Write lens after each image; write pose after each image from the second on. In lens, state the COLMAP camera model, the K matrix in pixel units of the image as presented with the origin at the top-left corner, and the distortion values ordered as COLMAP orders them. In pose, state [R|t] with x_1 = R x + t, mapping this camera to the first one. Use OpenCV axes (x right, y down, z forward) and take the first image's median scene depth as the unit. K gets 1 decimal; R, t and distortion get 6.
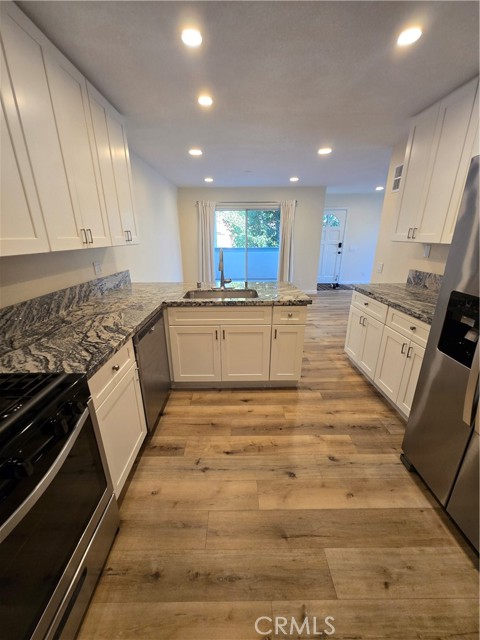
lens RADIAL K [[250.1, 0, 236.7], [0, 250.1, 321.7], [0, 0, 1]] dist [-0.000464, 0.000394]
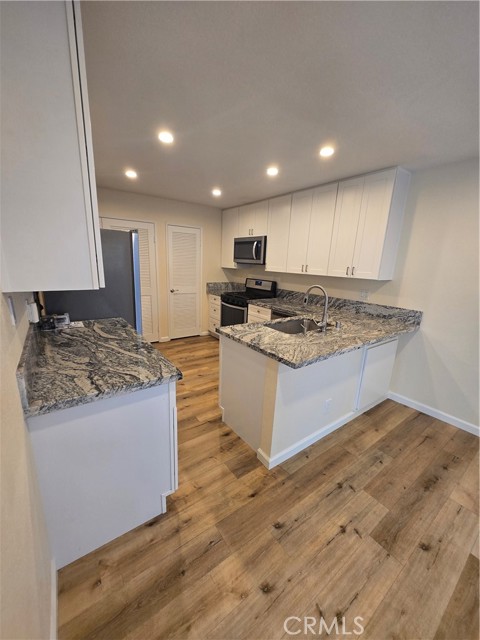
lens RADIAL K [[250.1, 0, 237.8], [0, 250.1, 321.3], [0, 0, 1]] dist [-0.000464, 0.000394]
pose [[-0.812679, 0.114326, -0.571386, 0.796064], [-0.219648, 0.848134, 0.482104, -0.615525], [0.539729, 0.517300, -0.664149, 1.675598]]
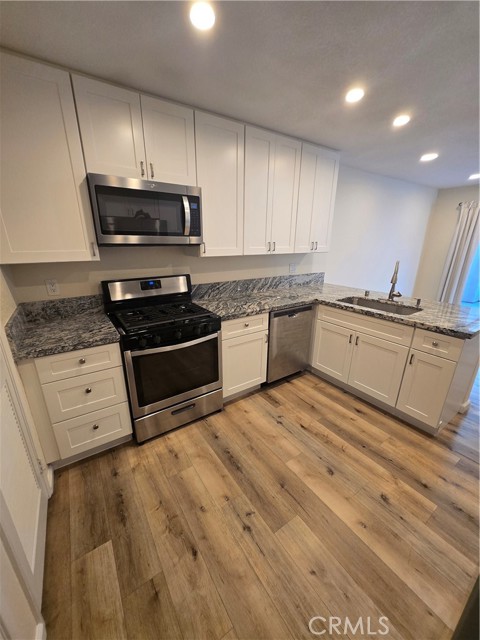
lens RADIAL K [[250.1, 0, 238.2], [0, 250.1, 322.0], [0, 0, 1]] dist [-0.000464, 0.000394]
pose [[0.553810, 0.265469, -0.789190, 0.485134], [-0.276748, 0.952615, 0.126236, -0.019013], [0.785306, 0.148496, 0.601035, -0.037392]]
